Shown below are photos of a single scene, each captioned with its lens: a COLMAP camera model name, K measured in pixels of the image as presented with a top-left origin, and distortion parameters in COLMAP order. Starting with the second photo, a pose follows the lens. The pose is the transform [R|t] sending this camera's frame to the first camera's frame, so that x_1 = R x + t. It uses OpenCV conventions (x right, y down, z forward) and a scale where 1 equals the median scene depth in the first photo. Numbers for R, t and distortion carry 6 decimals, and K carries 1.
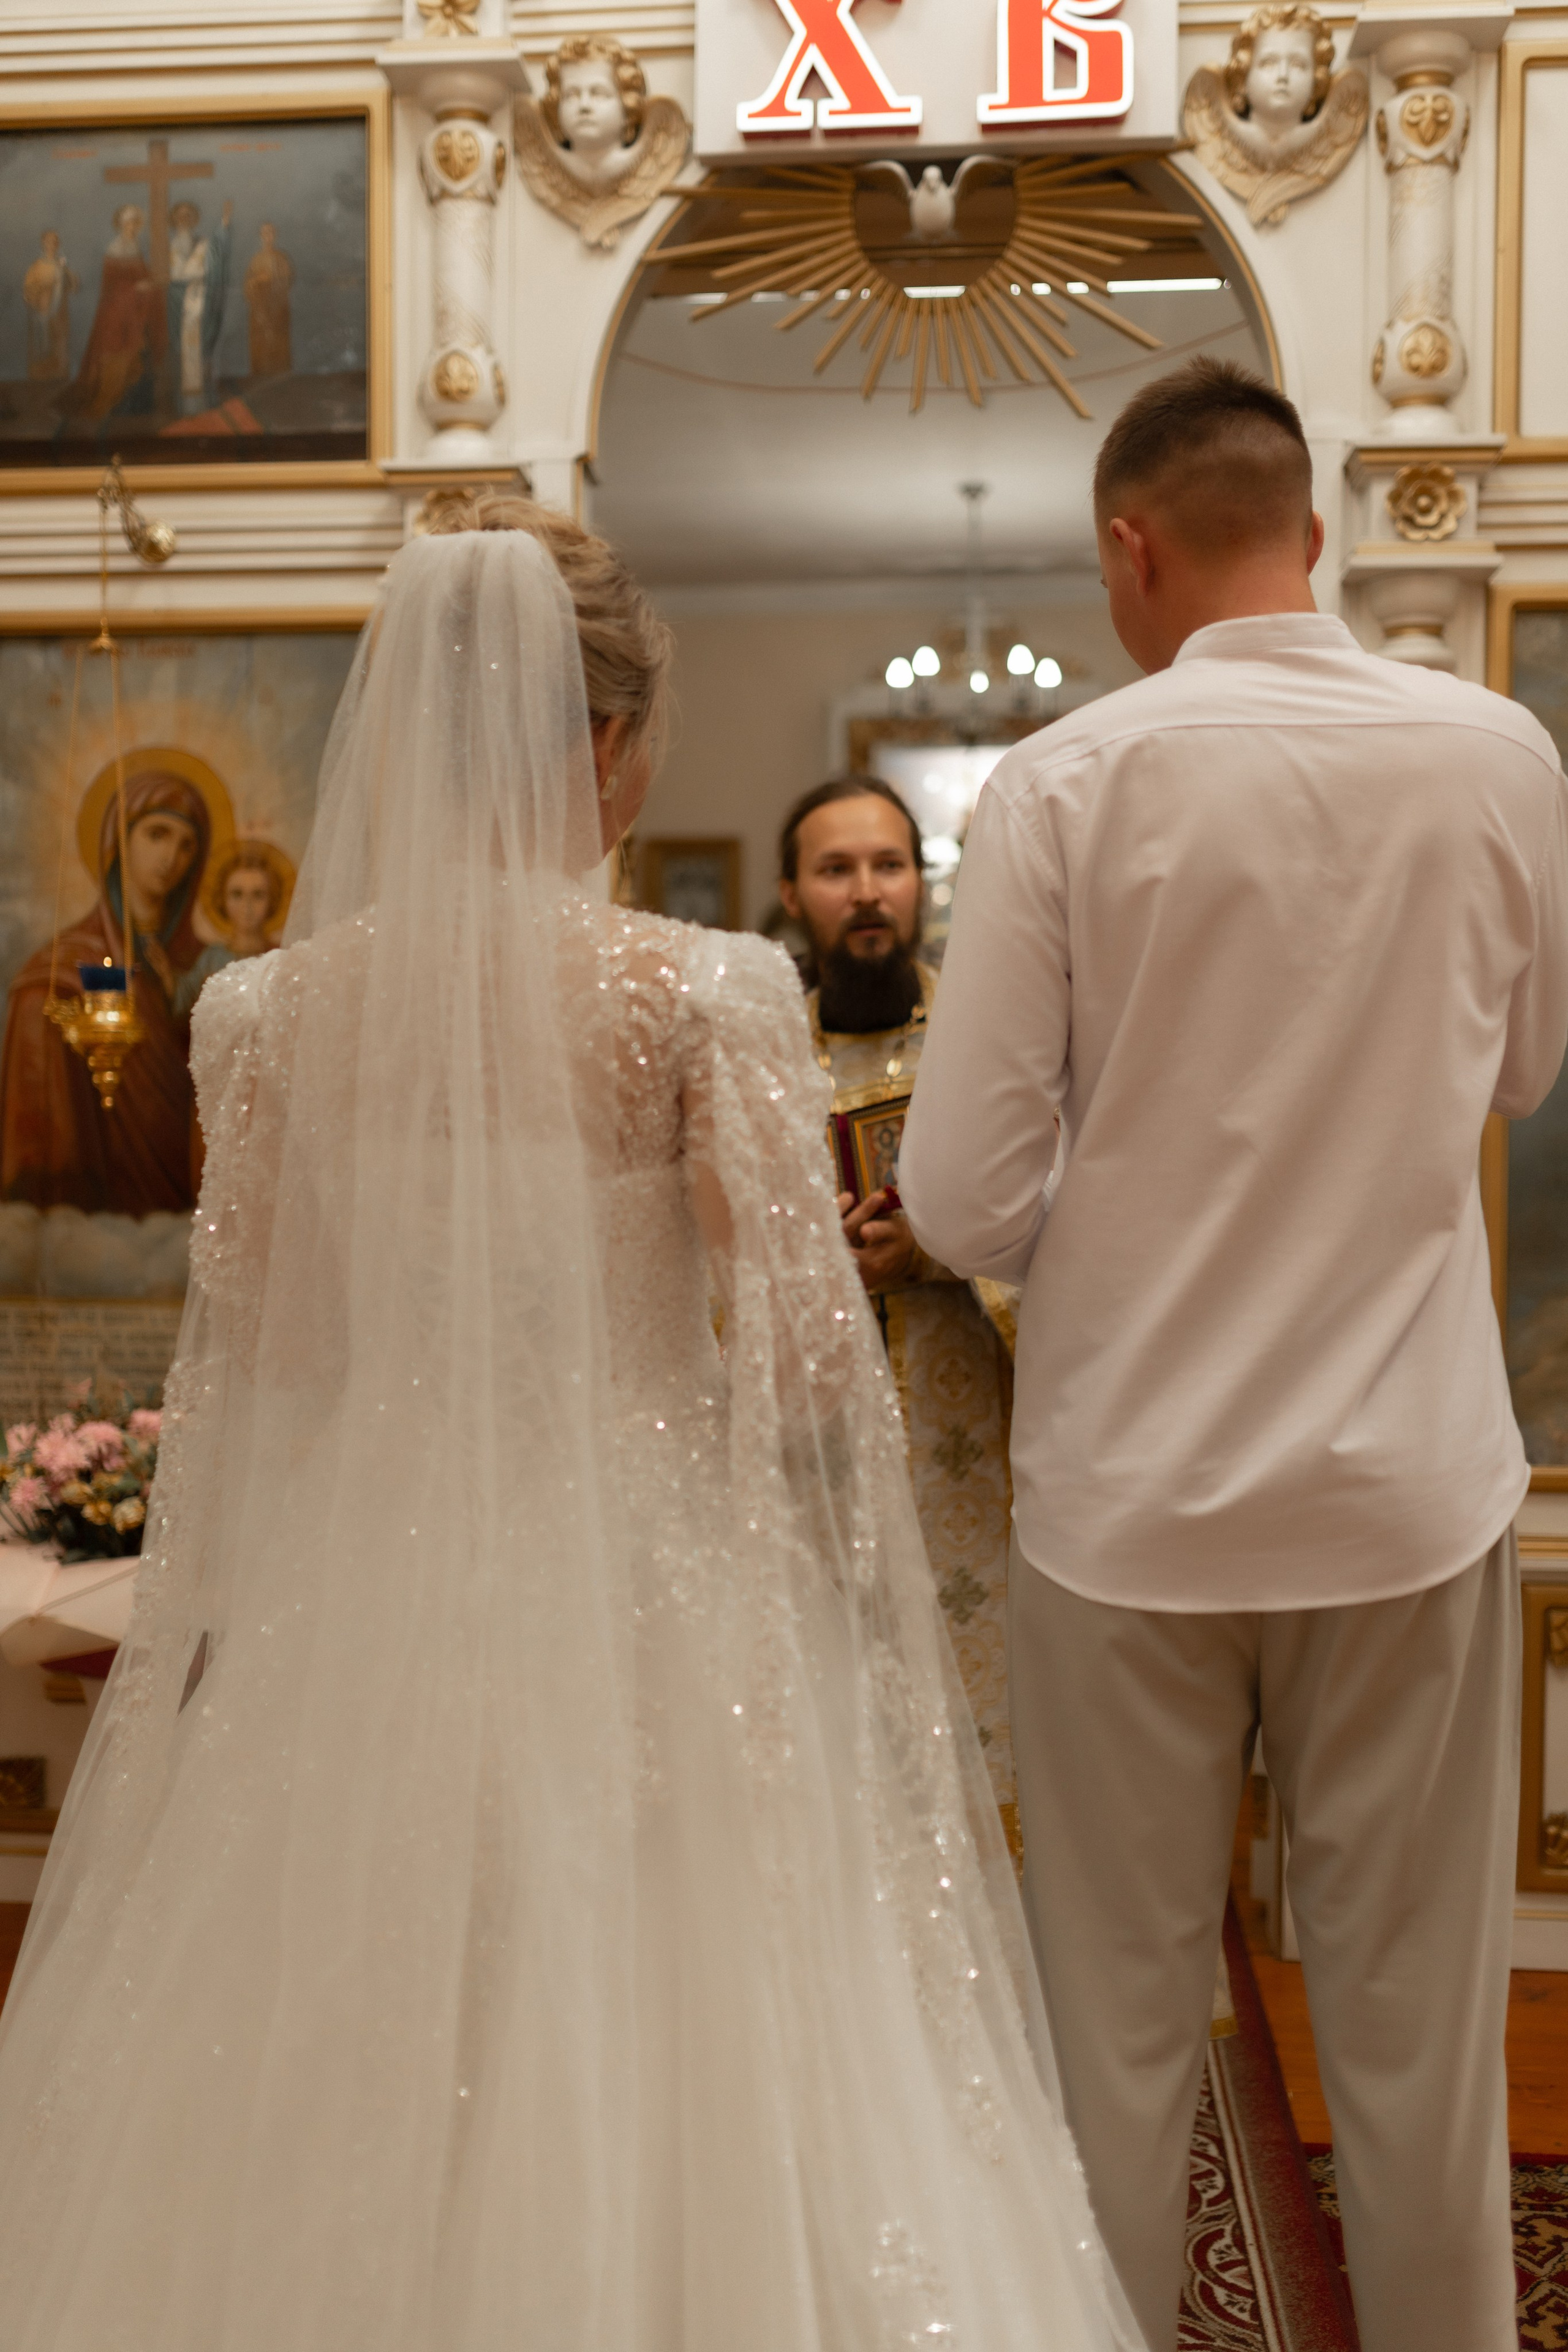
lens RADIAL K [[2246.4, 0, 779.3], [0, 2246.4, 1171.7], [0, 0, 1]] dist [-0.004779, 0.015995]
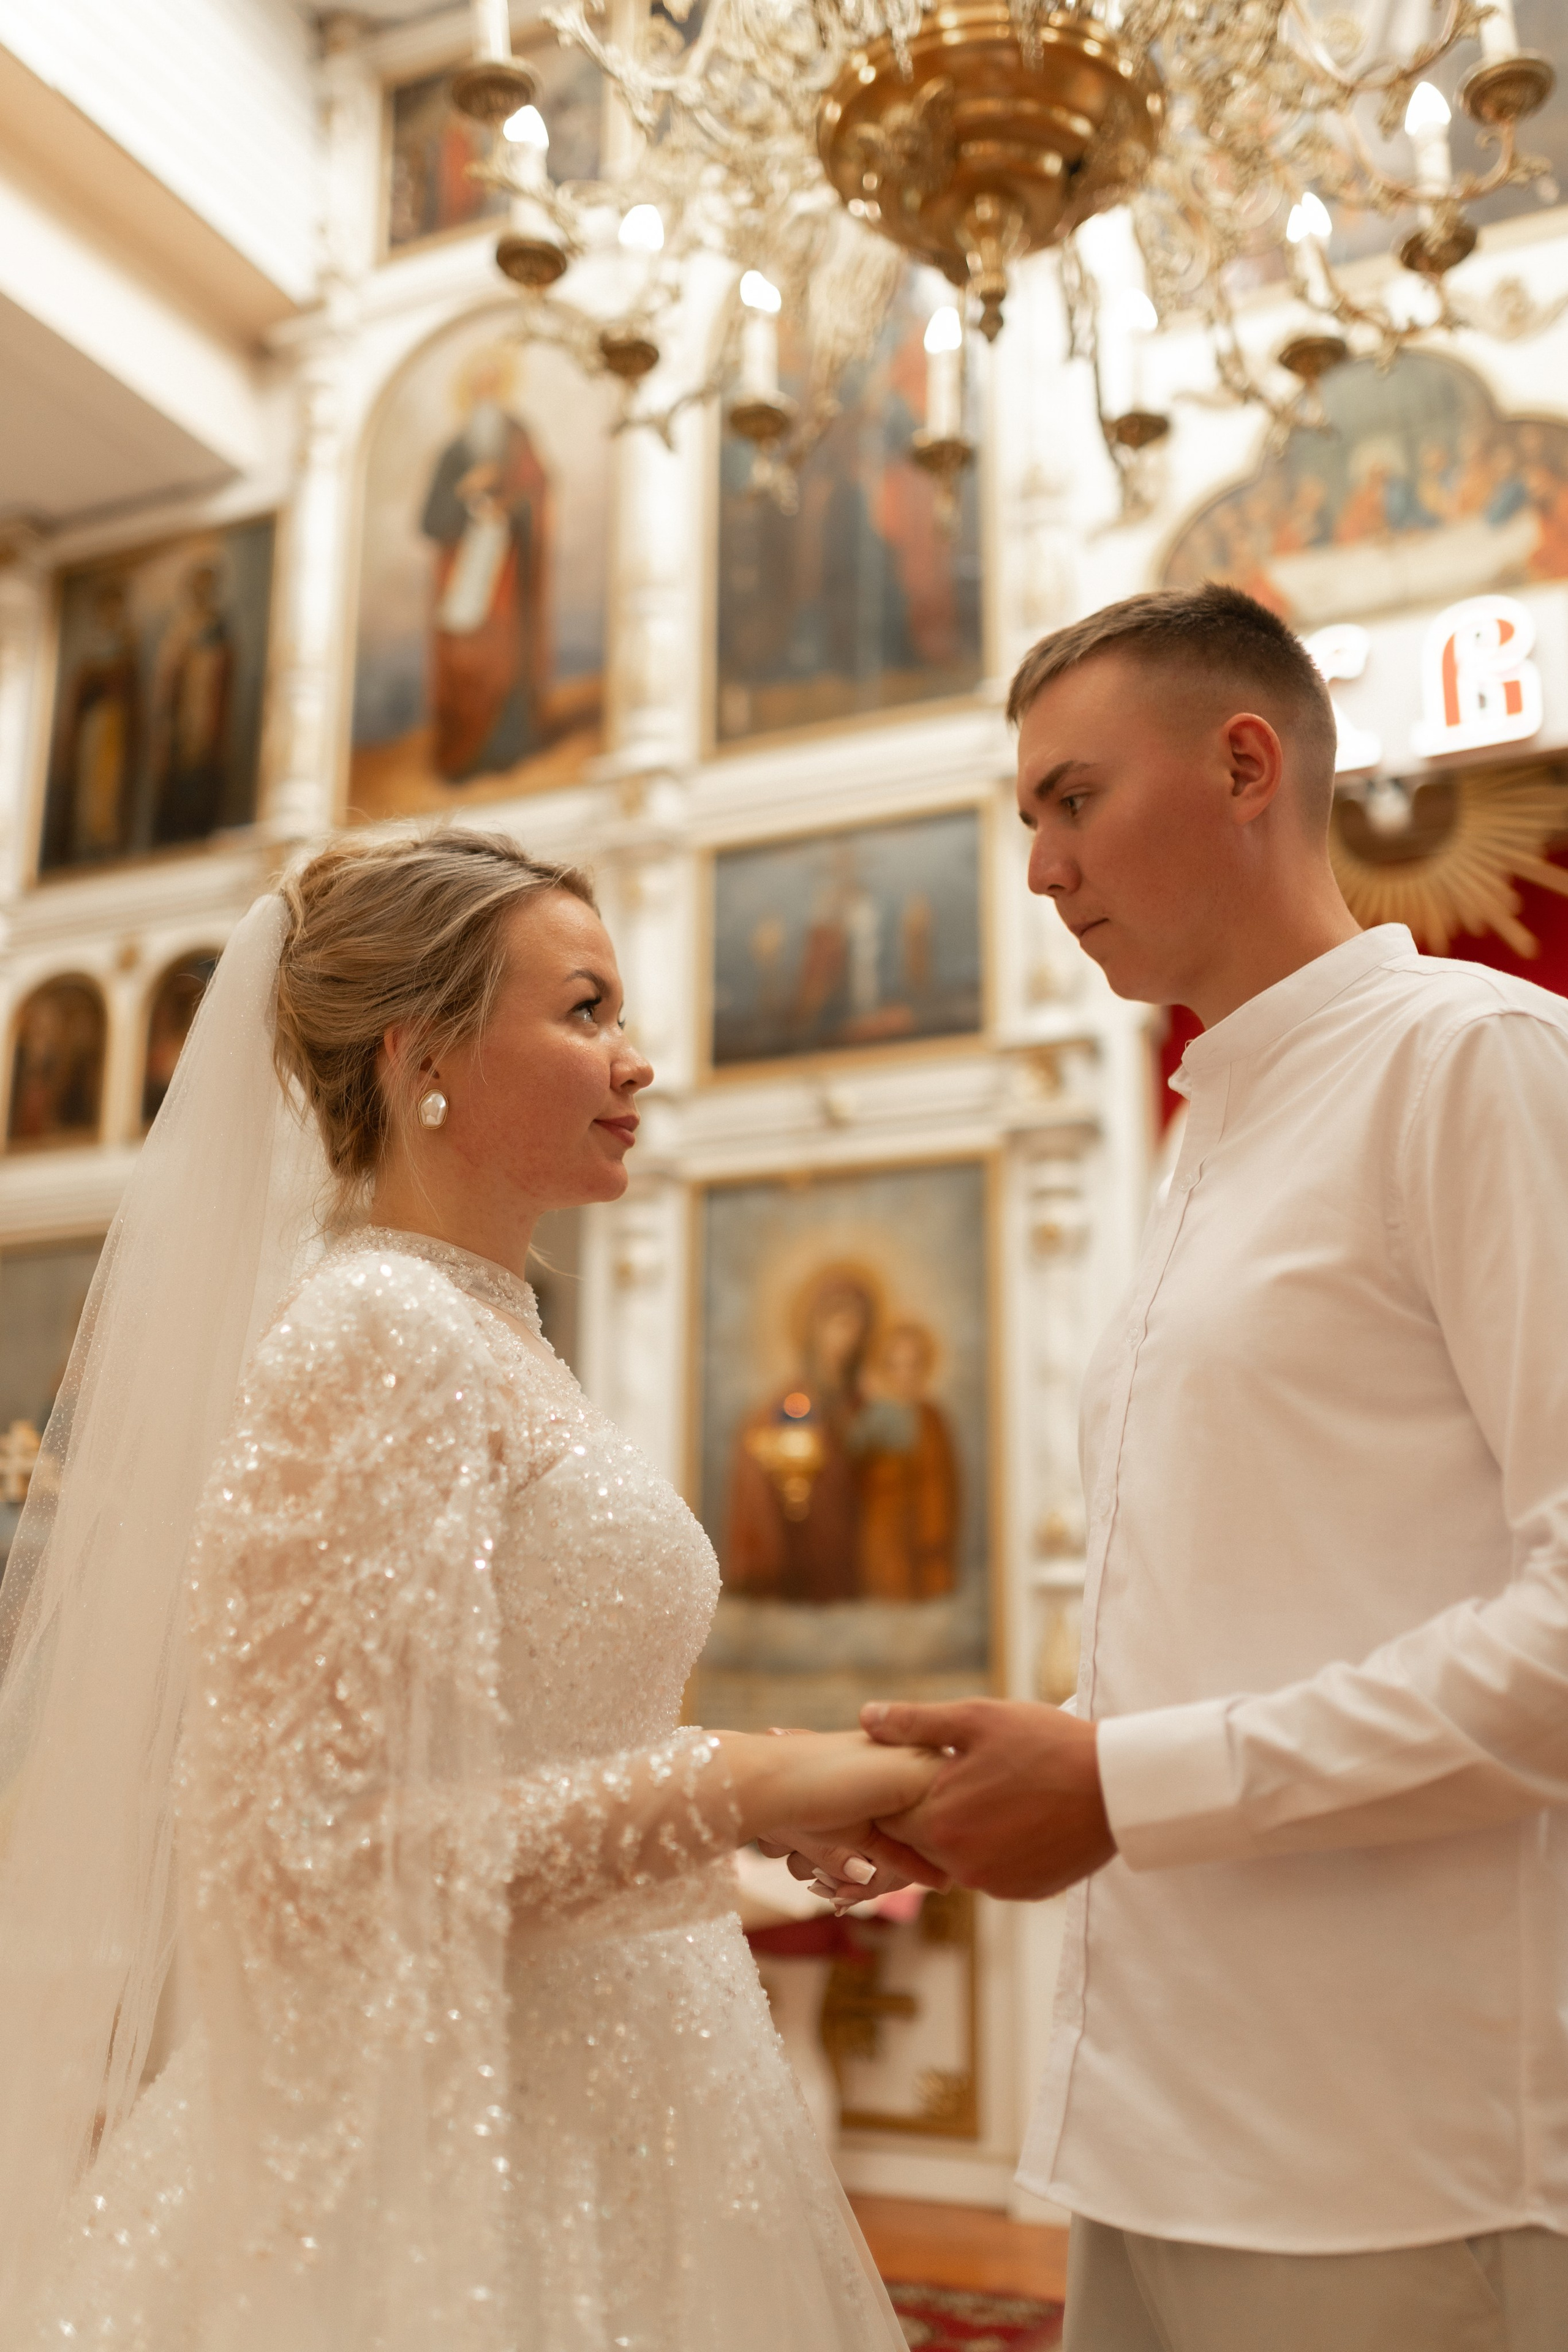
lens RADIAL K [[2235.3, 0, 791.6], [0, 2235.3, 1176.5], [0, 0, 1]] dist [0.000119, 0.010583]
pose [[0.938836, -0.077431, -0.335546, 0.159475], [-0.014712, 0.964484, -0.263730, 0.126743], [0.344050, 0.252536, 0.904354, -0.252967]]
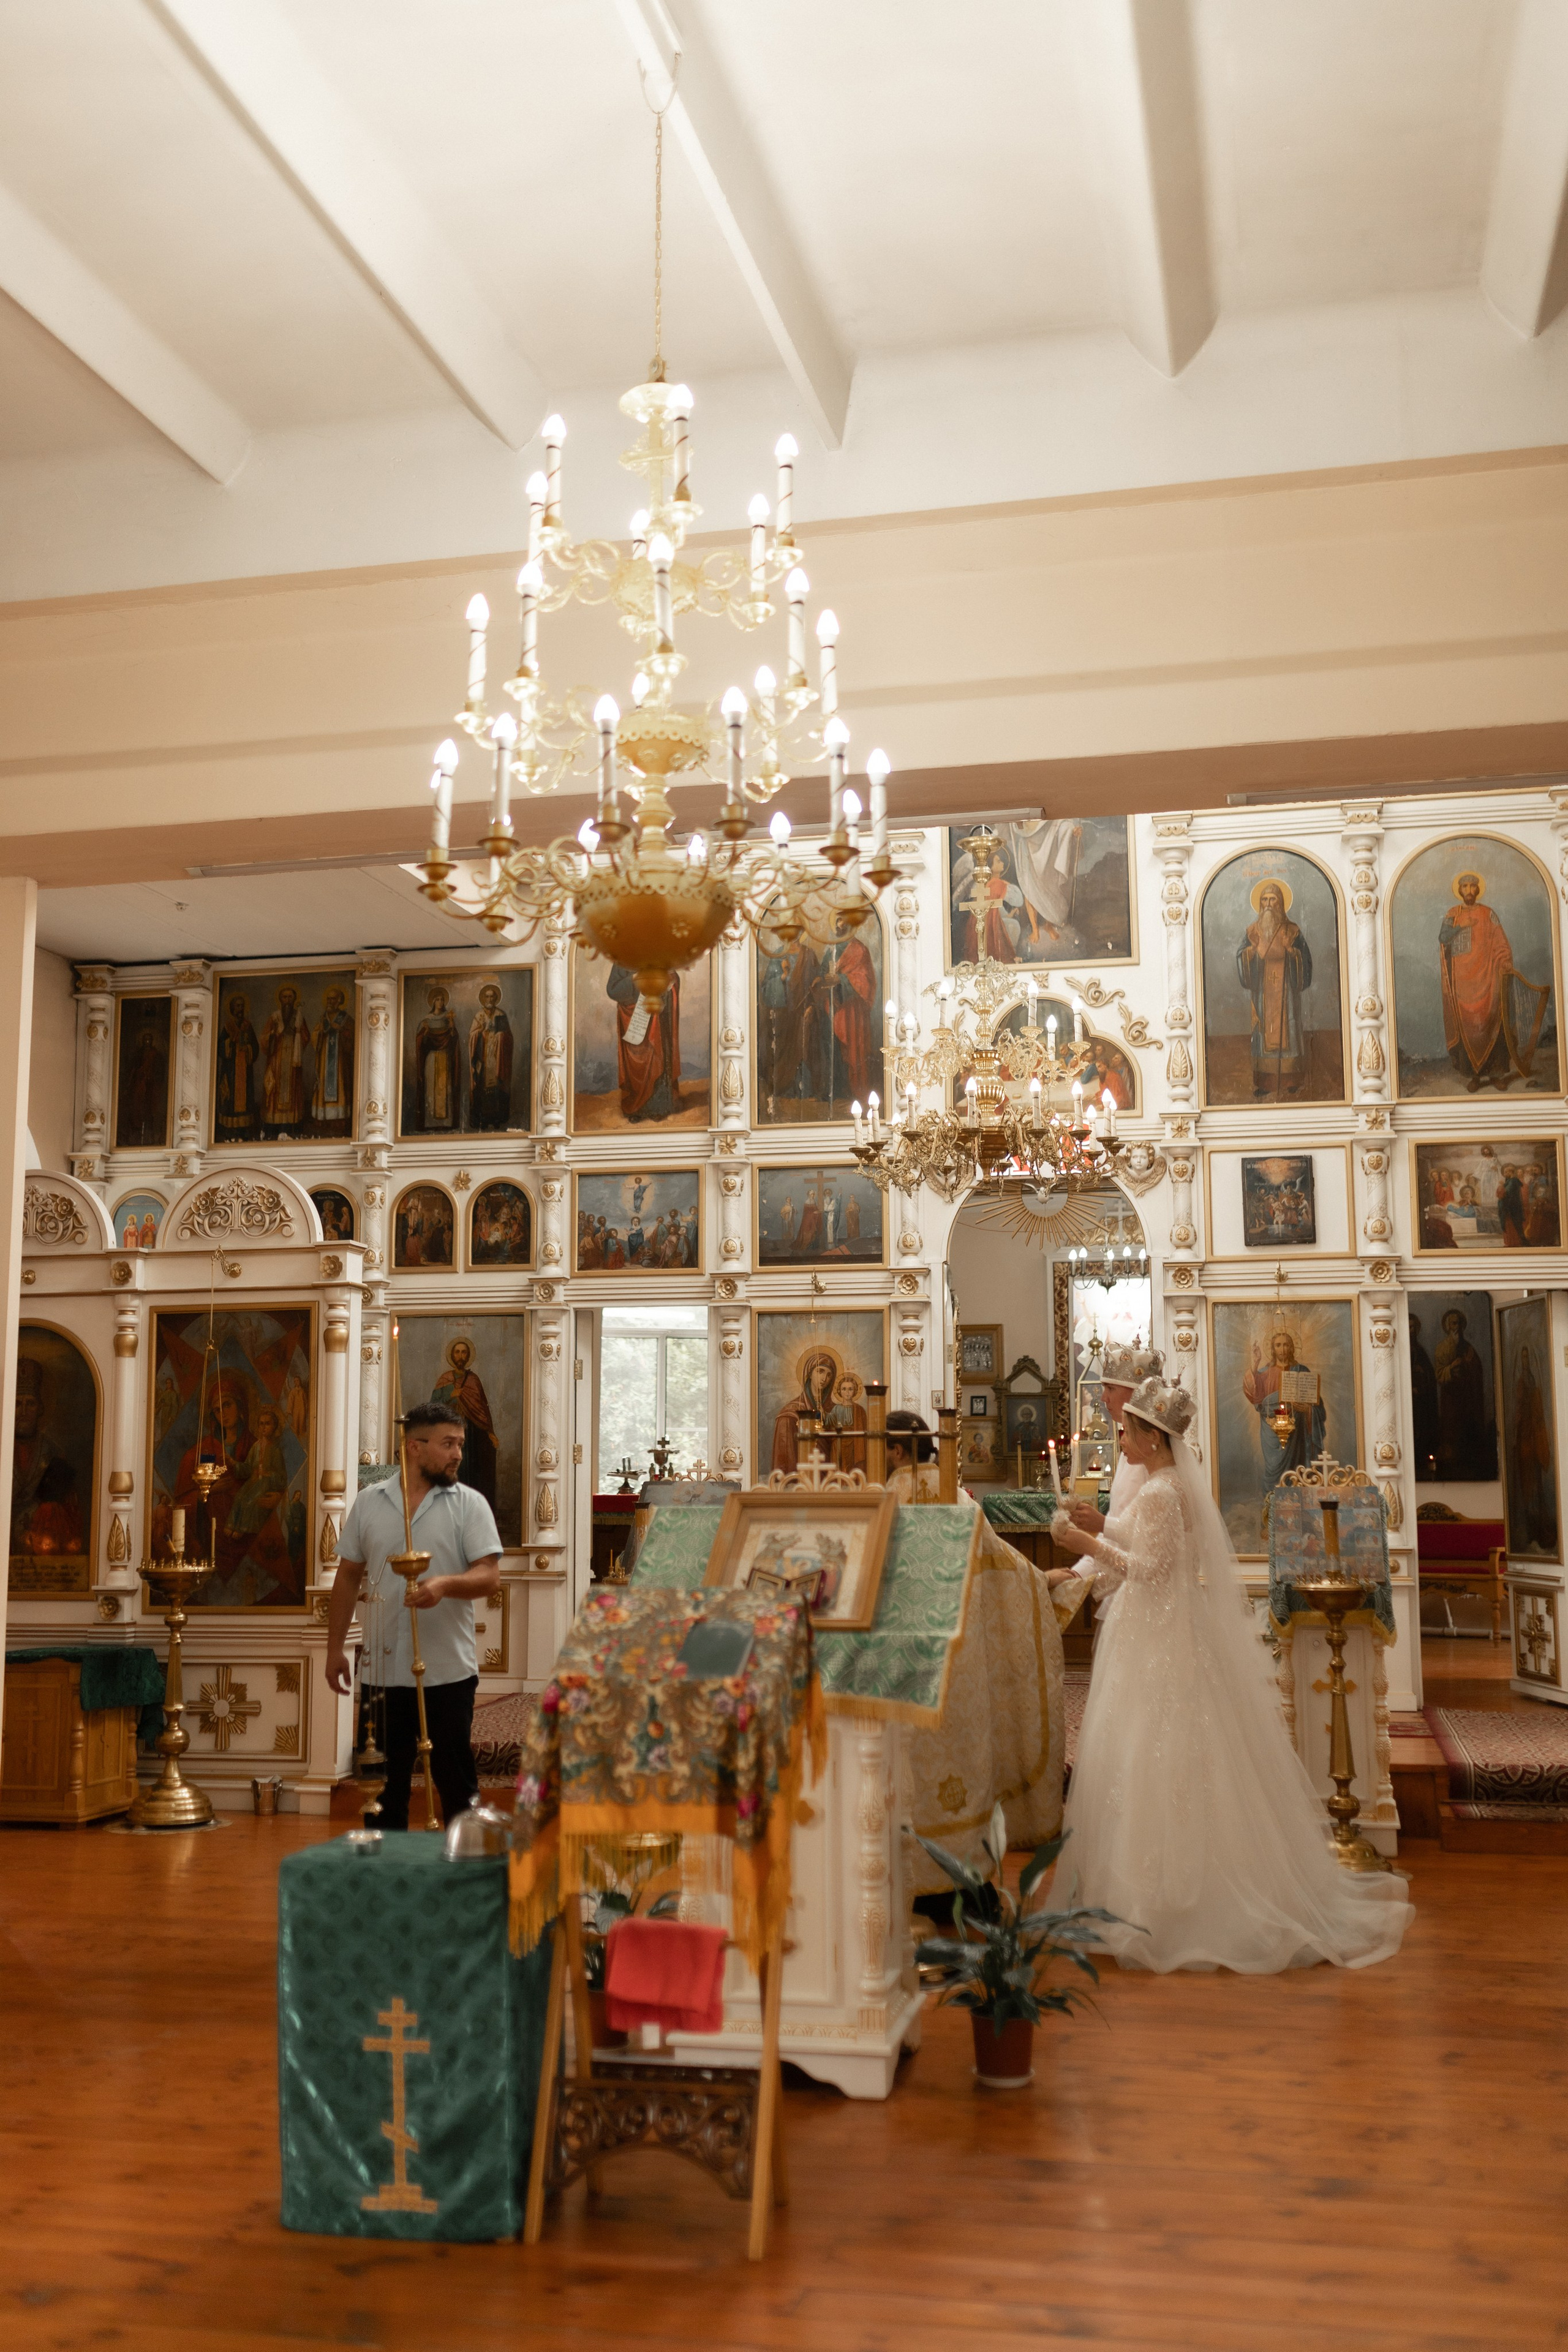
lens RADIAL K [[2219.6, 0, 790.5], [0, 2219.6, 1178.2], [0, 0, 1]] dist [-0.003059, 0.012884]
pose [[0.992559, -0.024962, -0.119181, 0.089183], [0.004677, 0.985855, -0.167533, 0.129545], [0.121677, 0.165729, 0.978636, -2.458122]]
